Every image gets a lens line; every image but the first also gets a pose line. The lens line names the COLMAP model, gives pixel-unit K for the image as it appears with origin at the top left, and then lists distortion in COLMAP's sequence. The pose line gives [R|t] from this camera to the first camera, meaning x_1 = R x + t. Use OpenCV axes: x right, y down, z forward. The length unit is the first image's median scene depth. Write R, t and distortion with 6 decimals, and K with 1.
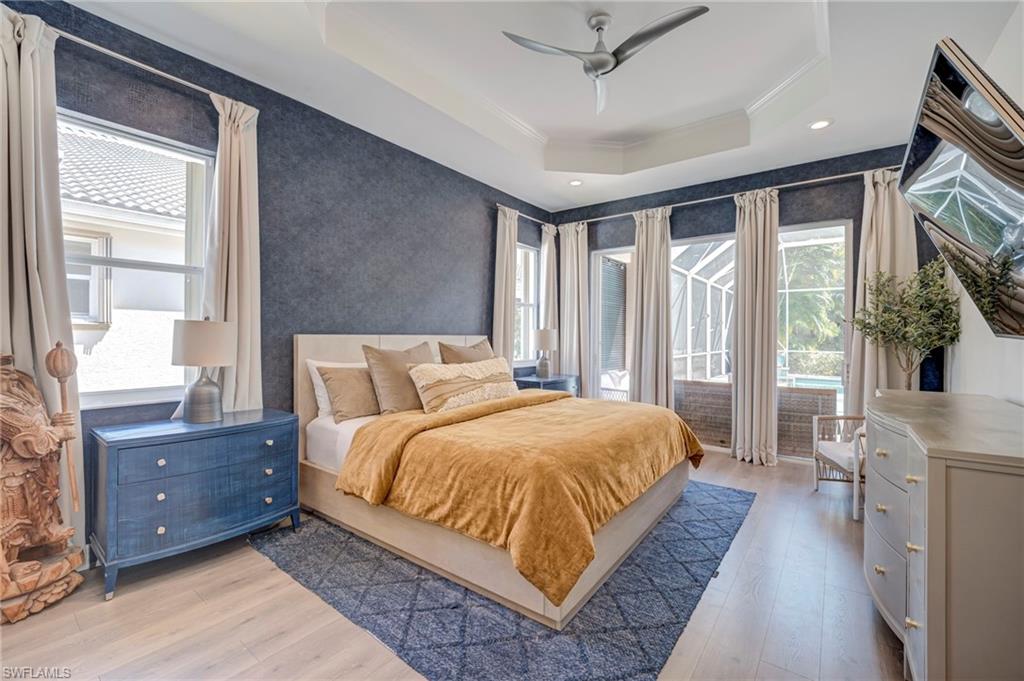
lens RADIAL K [[423.9, 0, 507.1], [0, 423.9, 337.3], [0, 0, 1]] dist [-0.001127, -0.000159]
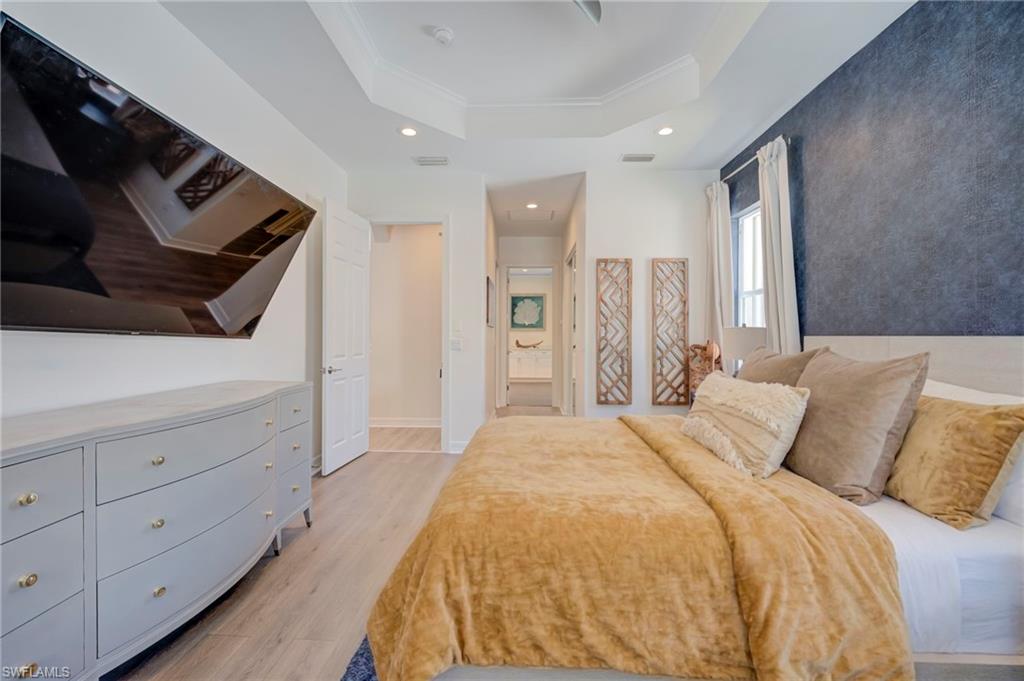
lens RADIAL K [[423.9, 0, 507.1], [0, 423.9, 337.3], [0, 0, 1]] dist [-0.001127, -0.000159]
pose [[-0.810169, -0.001414, -0.586194, 0.539050], [-0.002314, 0.999997, 0.000786, -0.002507], [0.586191, 0.001994, -0.810170, 1.216896]]
